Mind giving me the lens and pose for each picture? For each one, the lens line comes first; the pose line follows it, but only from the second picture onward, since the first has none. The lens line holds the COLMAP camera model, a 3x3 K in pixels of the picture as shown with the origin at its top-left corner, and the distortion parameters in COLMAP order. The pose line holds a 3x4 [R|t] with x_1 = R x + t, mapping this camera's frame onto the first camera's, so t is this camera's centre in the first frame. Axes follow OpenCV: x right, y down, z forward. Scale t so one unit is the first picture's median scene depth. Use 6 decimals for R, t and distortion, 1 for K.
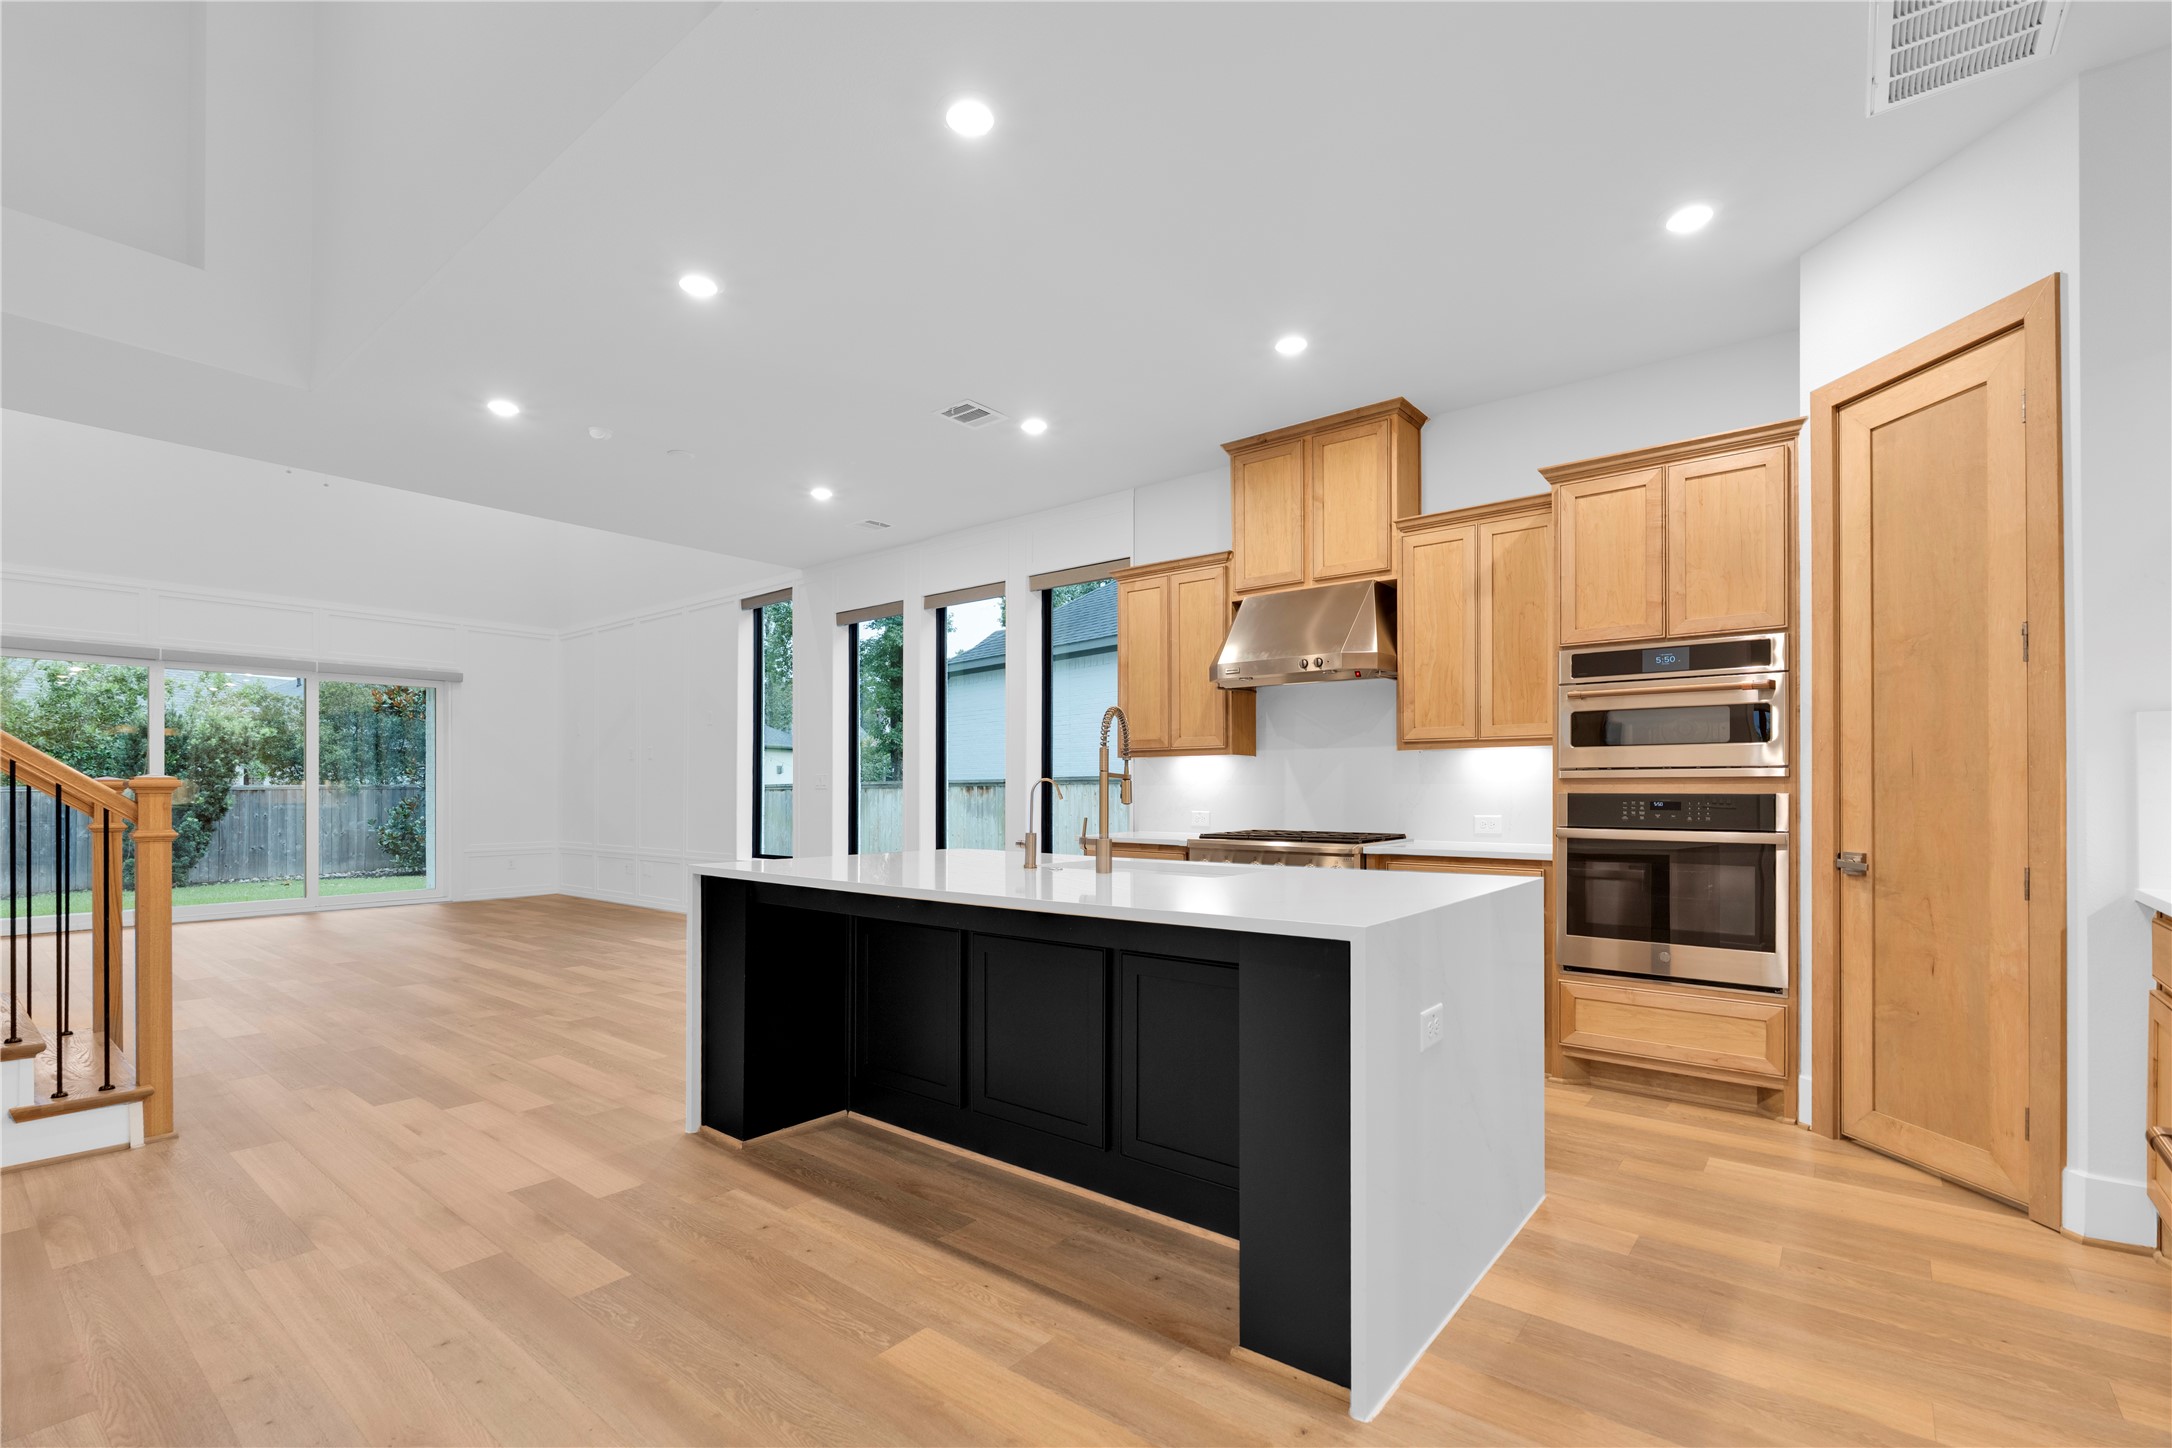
lens RADIAL K [[982.3, 0, 1074.2], [0, 982.3, 786.5], [0, 0, 1]] dist [-0.002486, -0.000123]
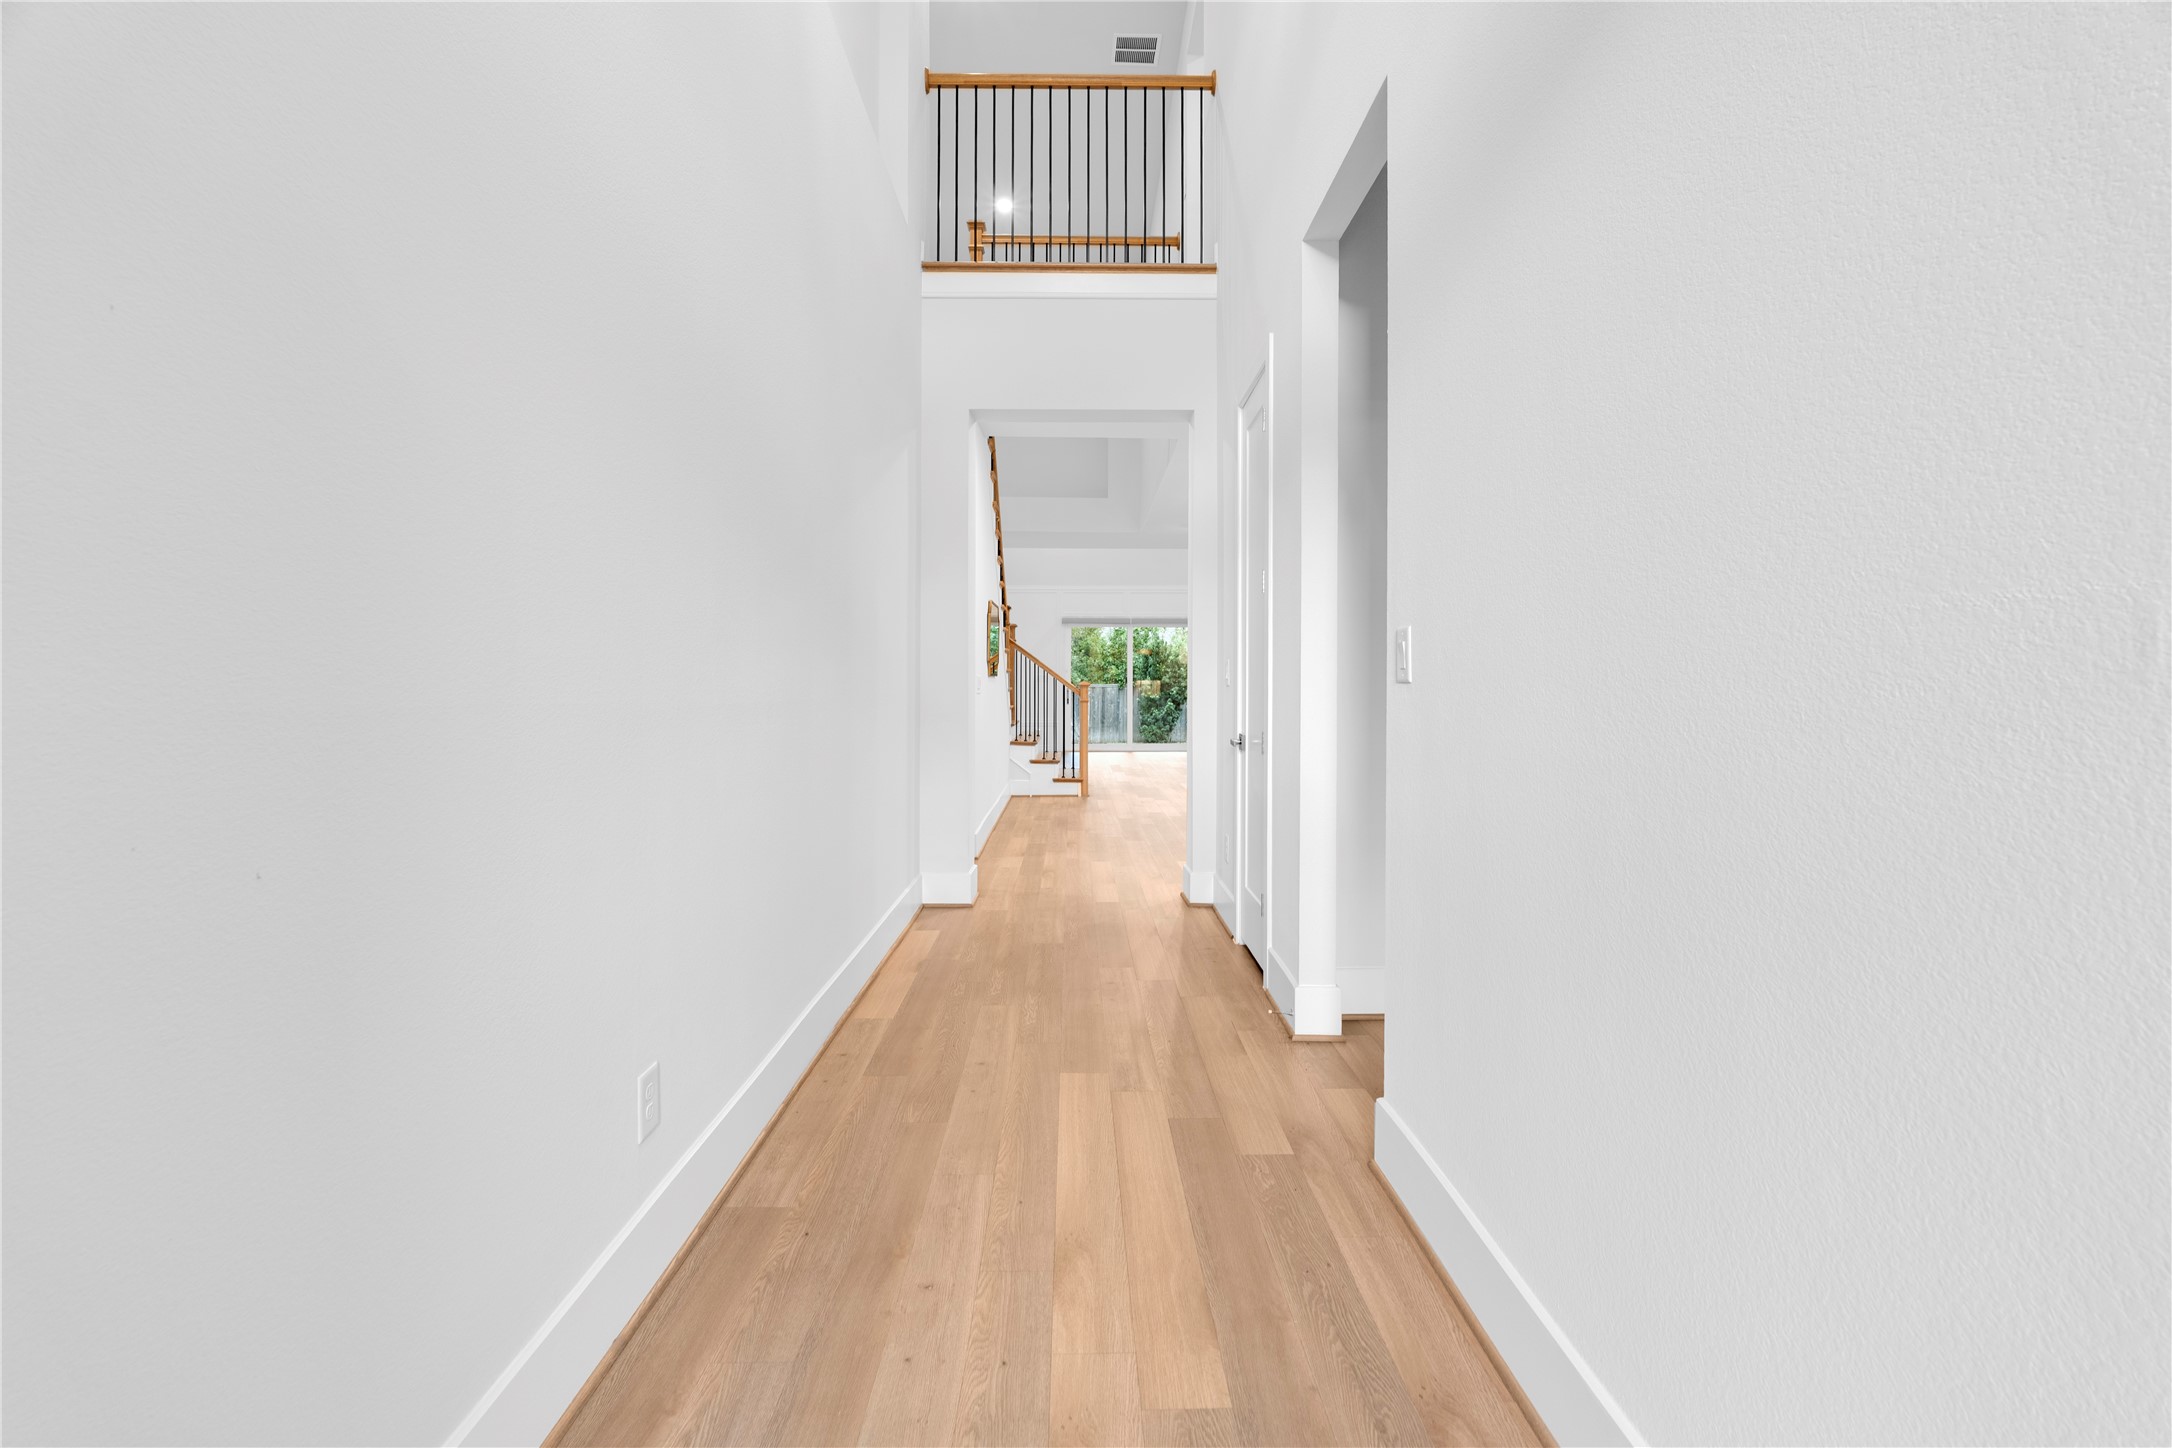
lens RADIAL K [[961.1, 0, 1084.1], [0, 961.1, 714.7], [0, 0, 1]] dist [-0.005197, -0.000055]
pose [[0.654736, 0.023097, -0.755505, 1.247044], [0.003680, 0.999424, 0.033743, -0.018833], [0.755849, -0.024873, 0.654273, -0.924028]]
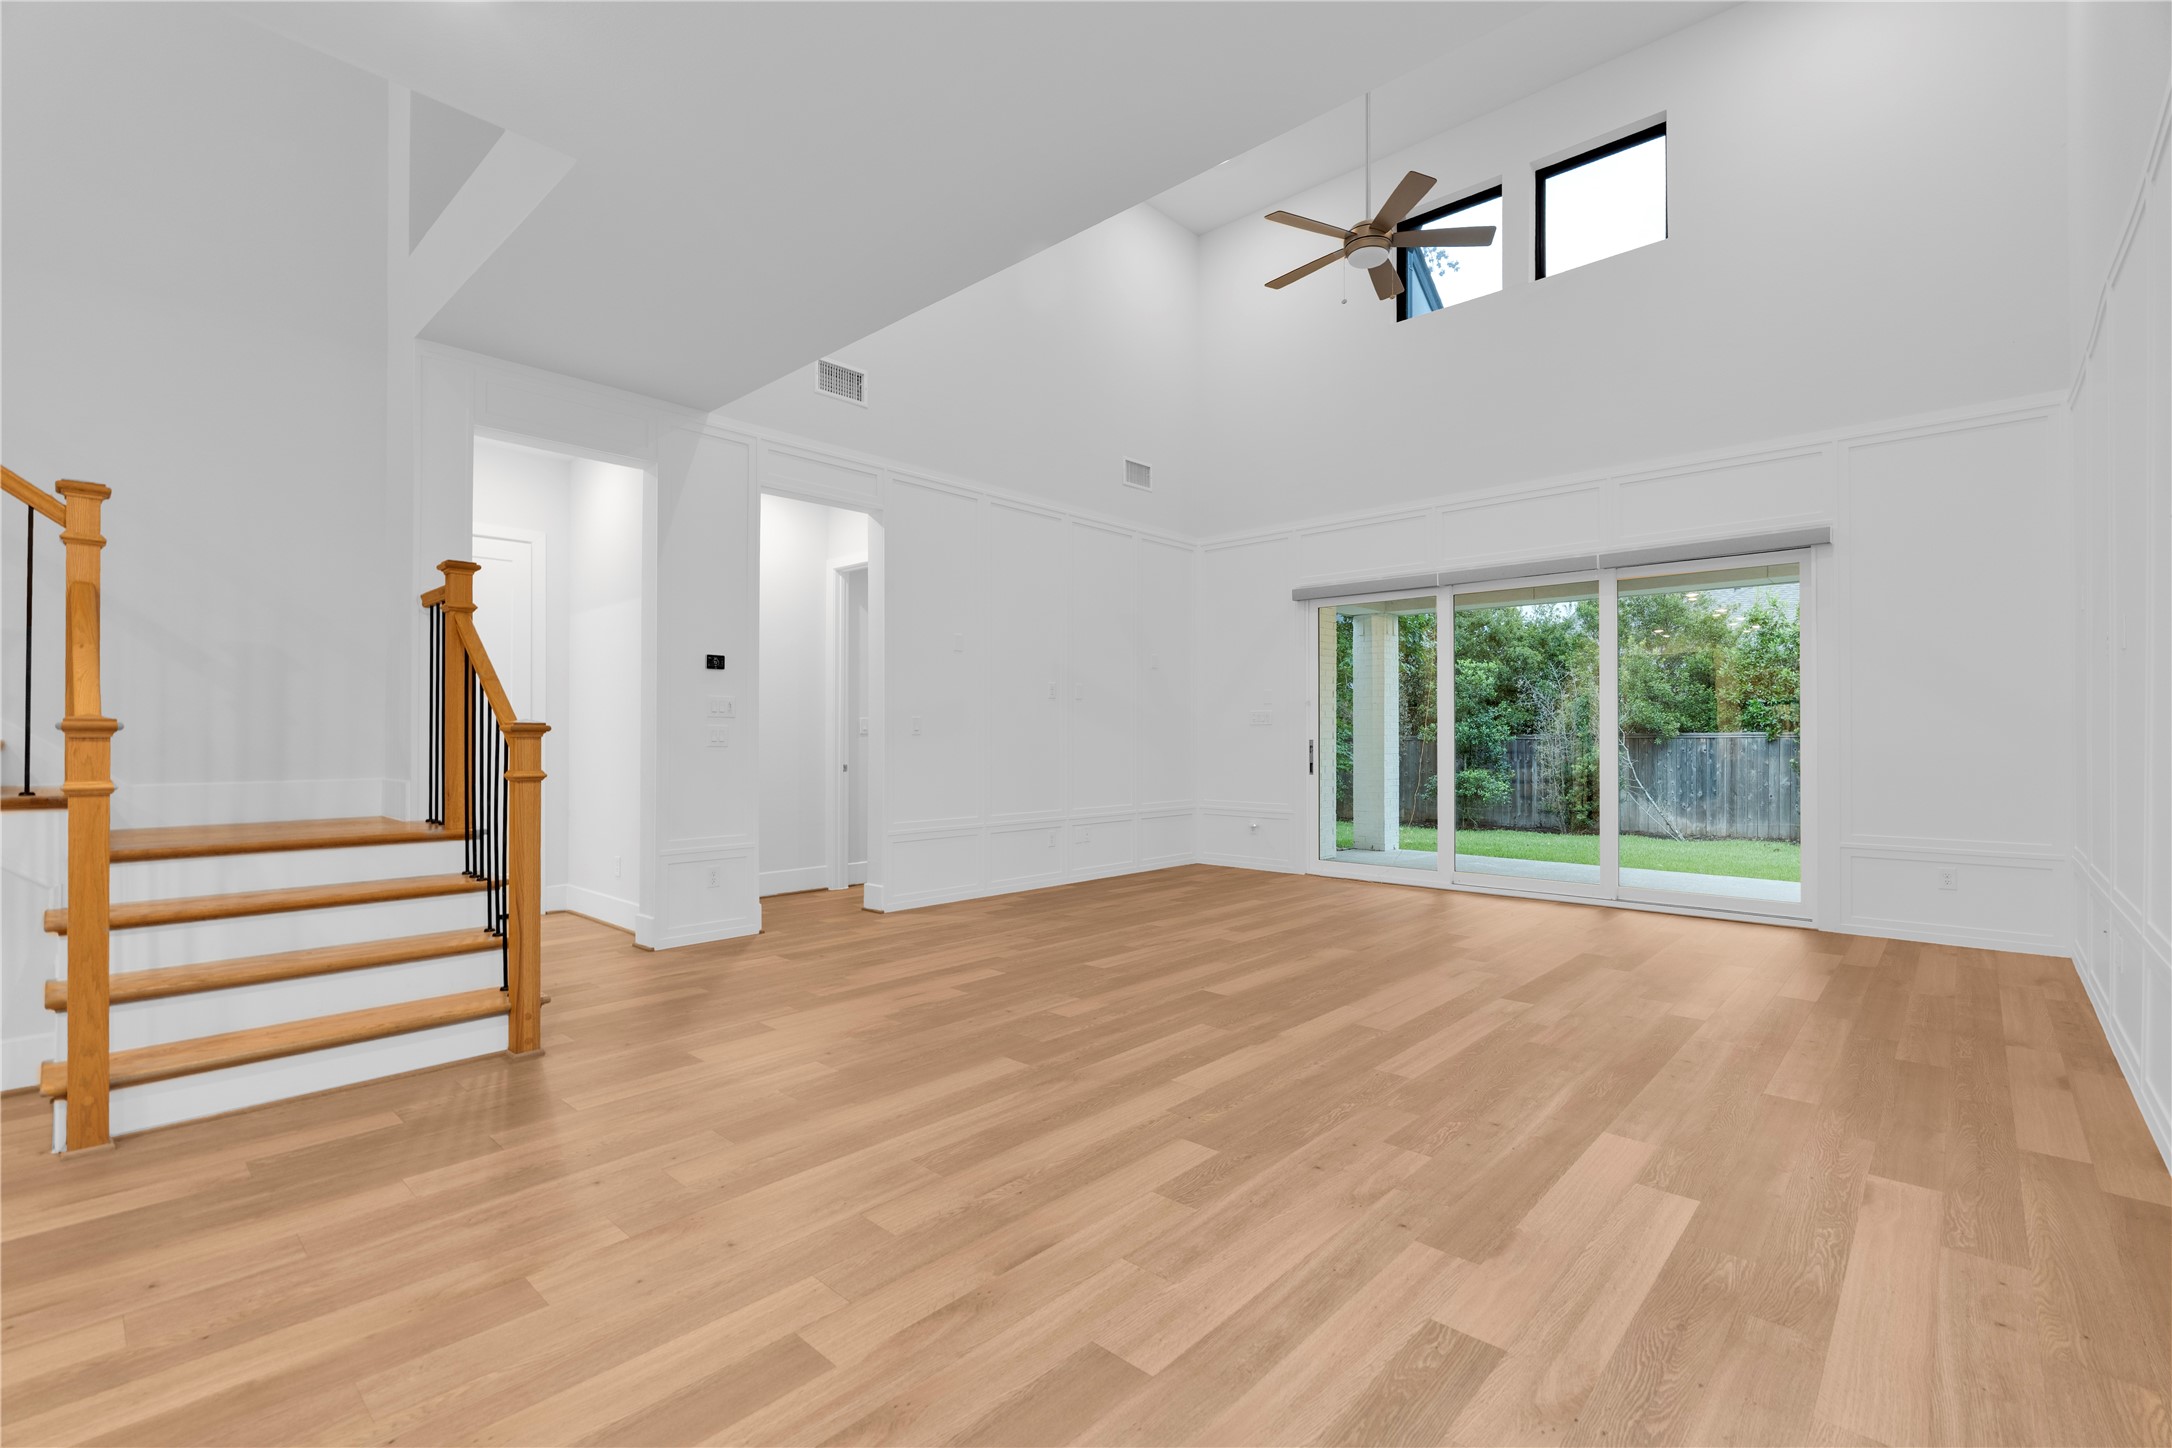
lens RADIAL K [[961.1, 0, 1068.8], [0, 961.1, 742.1], [0, 0, 1]] dist [-0.005197, -0.000055]
pose [[-0.064508, 0.004774, -0.997906, -0.160106], [0.004832, 0.999978, 0.004472, 0.009824], [0.997905, -0.004533, -0.064530, 1.824128]]
